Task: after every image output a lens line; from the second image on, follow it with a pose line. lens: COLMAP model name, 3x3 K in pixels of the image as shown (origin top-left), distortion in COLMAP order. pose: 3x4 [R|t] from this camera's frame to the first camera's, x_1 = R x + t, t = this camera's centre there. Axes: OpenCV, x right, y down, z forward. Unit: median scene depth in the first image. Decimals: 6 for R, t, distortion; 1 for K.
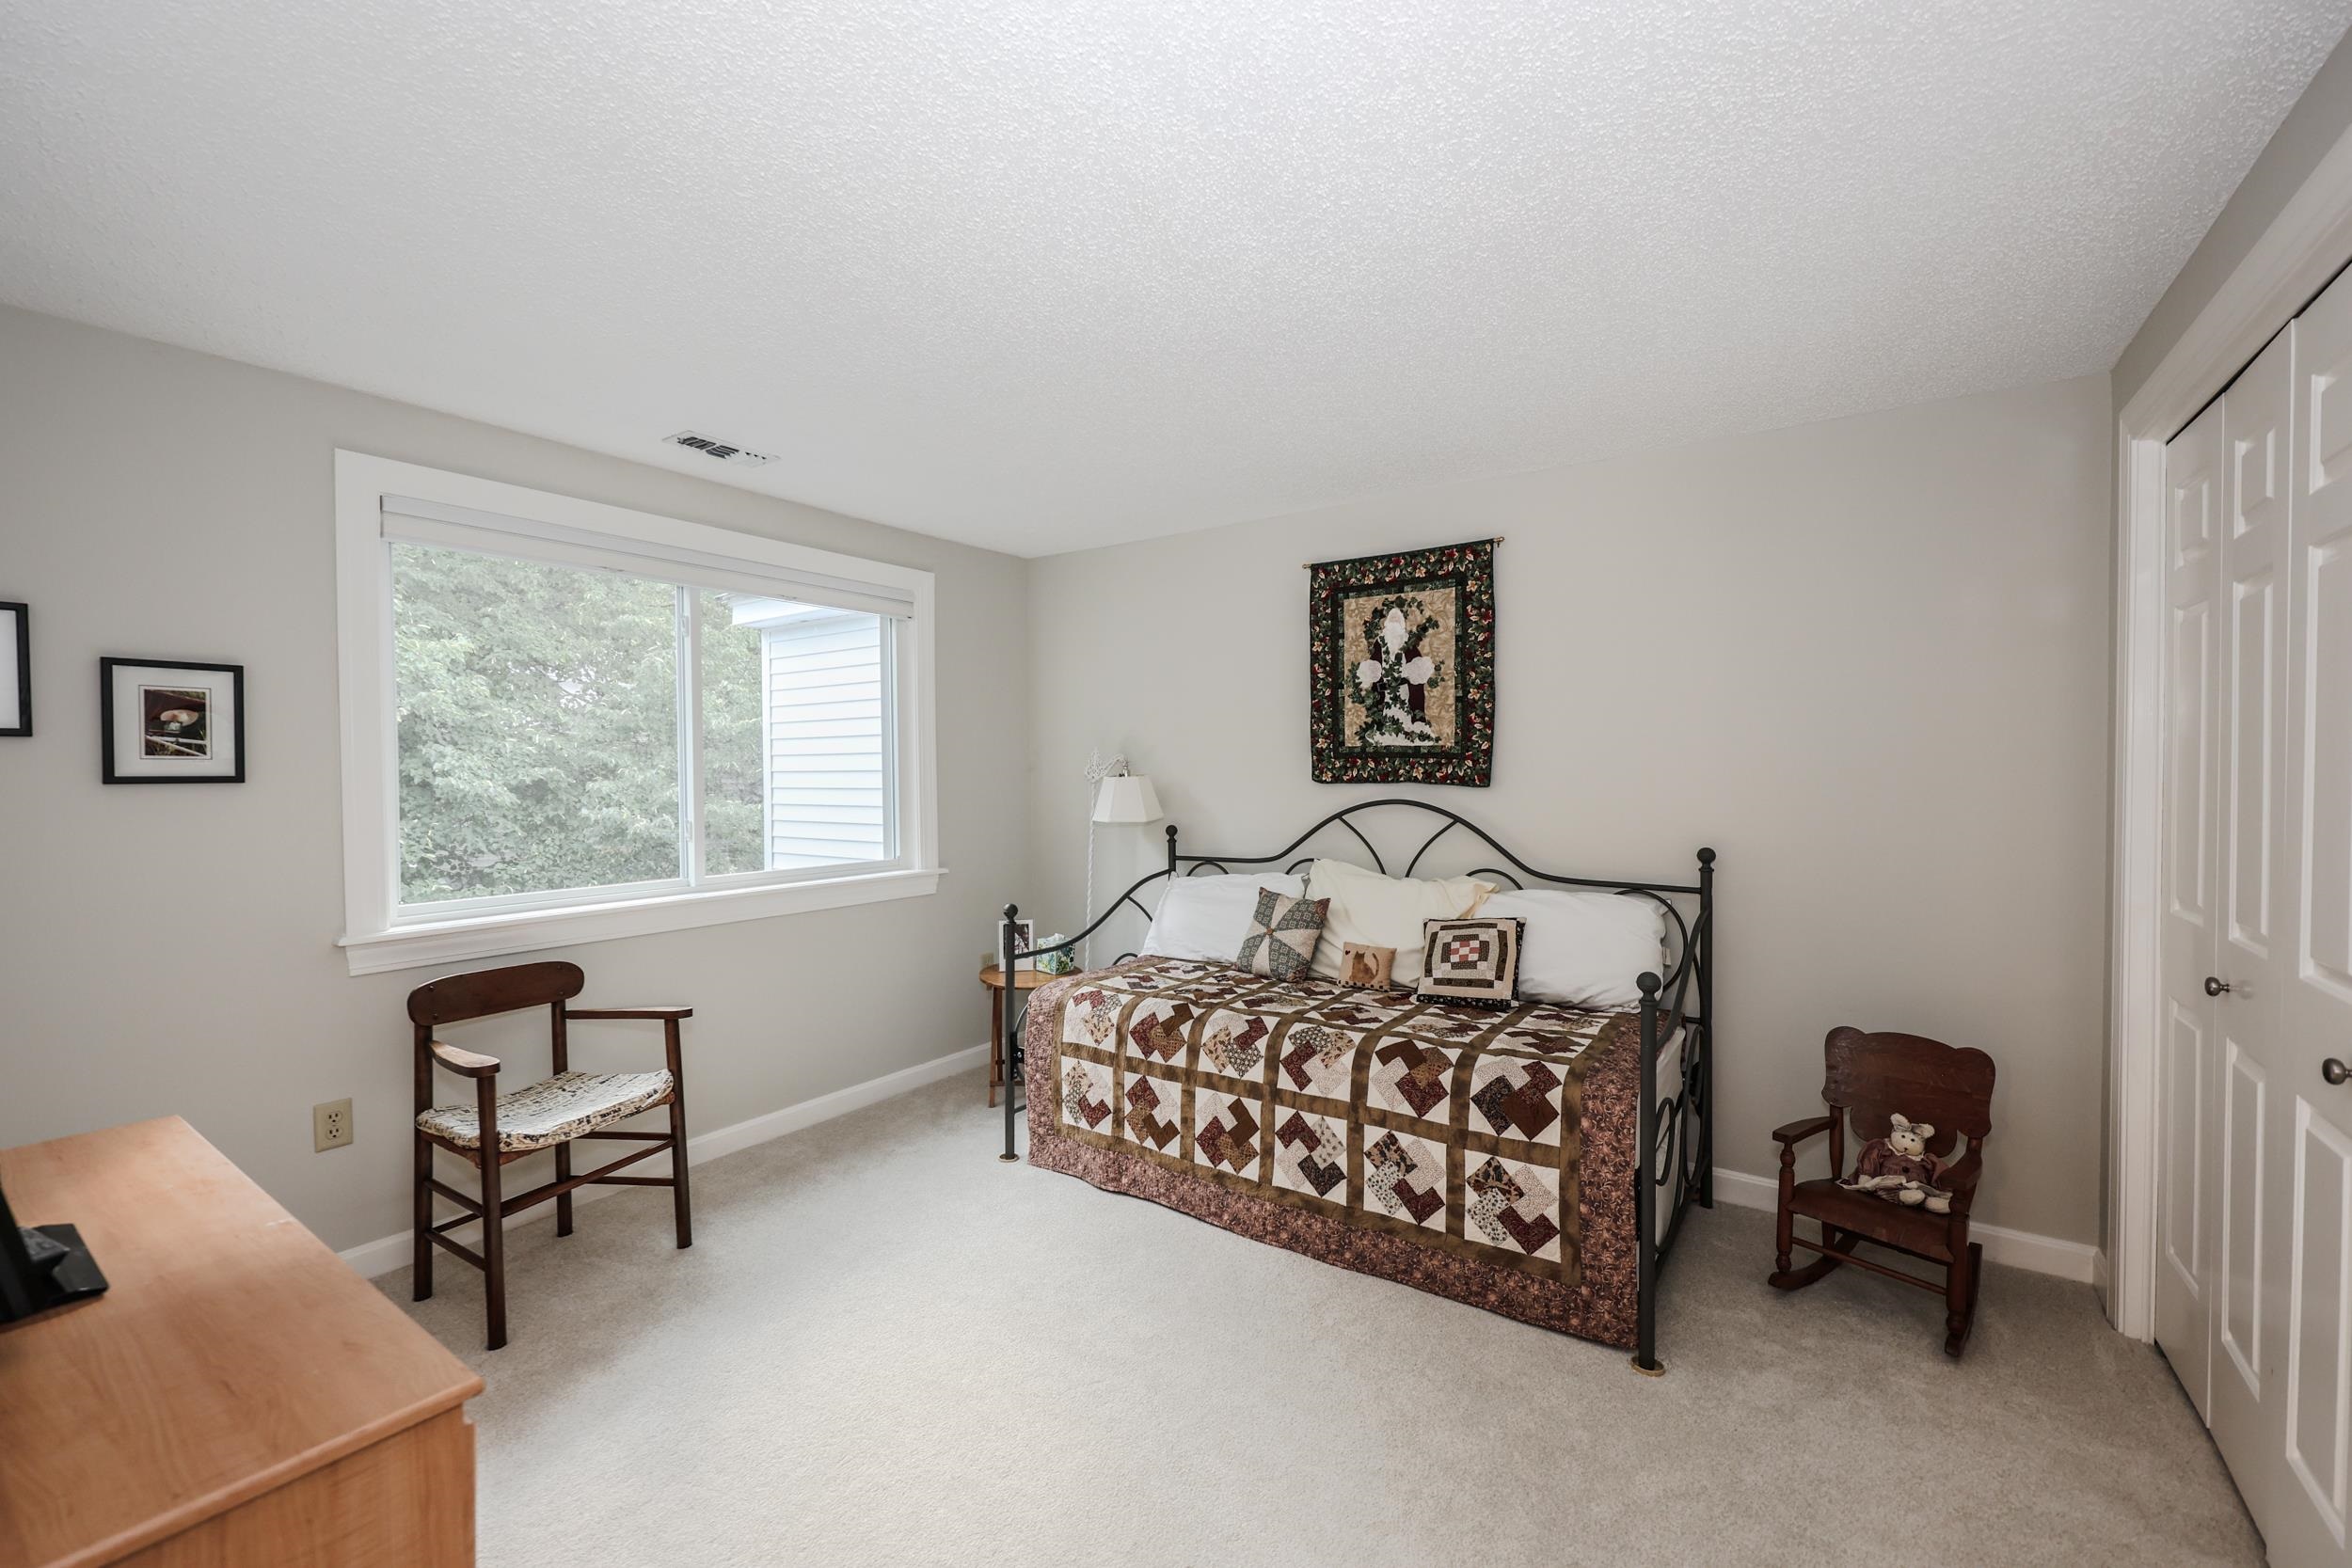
lens RADIAL K [[952.1, 0, 1163.2], [0, 952.1, 786.7], [0, 0, 1]] dist [0.010524, 0.000177]
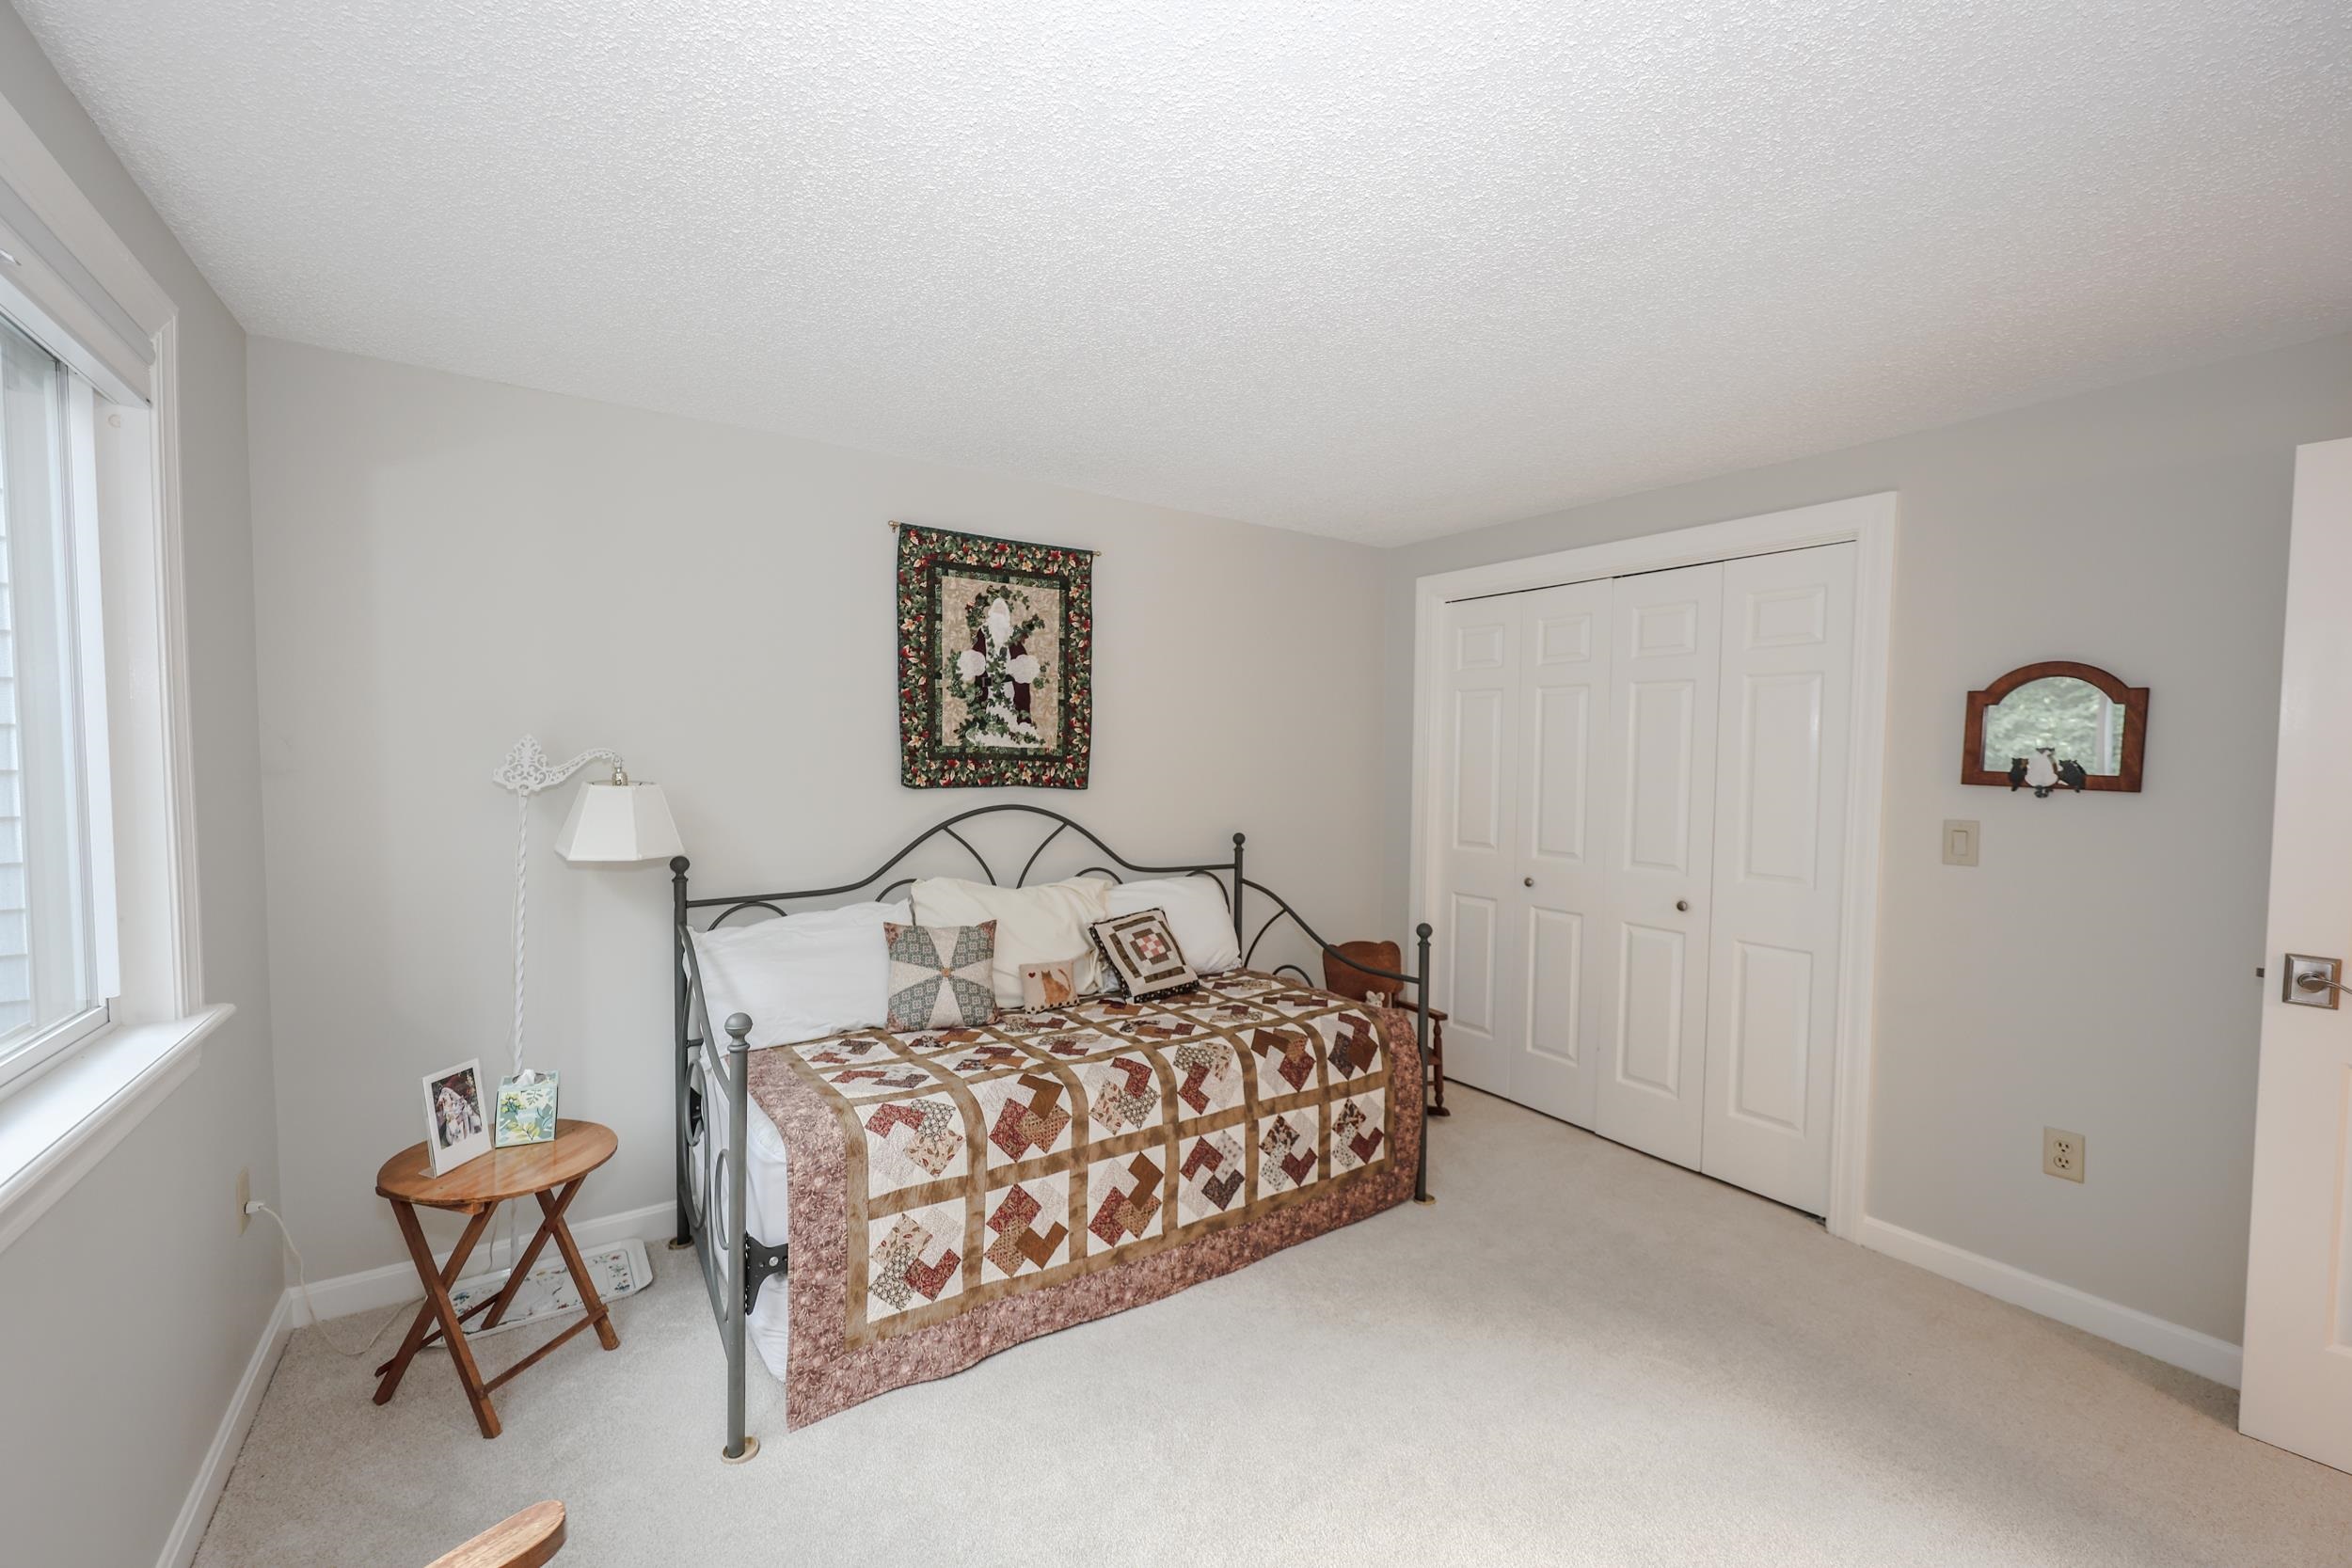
lens RADIAL K [[952.1, 0, 1165.0], [0, 952.1, 788.6], [0, 0, 1]] dist [0.010524, 0.000177]
pose [[0.360771, -0.025875, 0.932295, -0.629384], [0.006078, 0.999659, 0.025392, -0.027792], [-0.932635, -0.003495, 0.360805, 0.574369]]
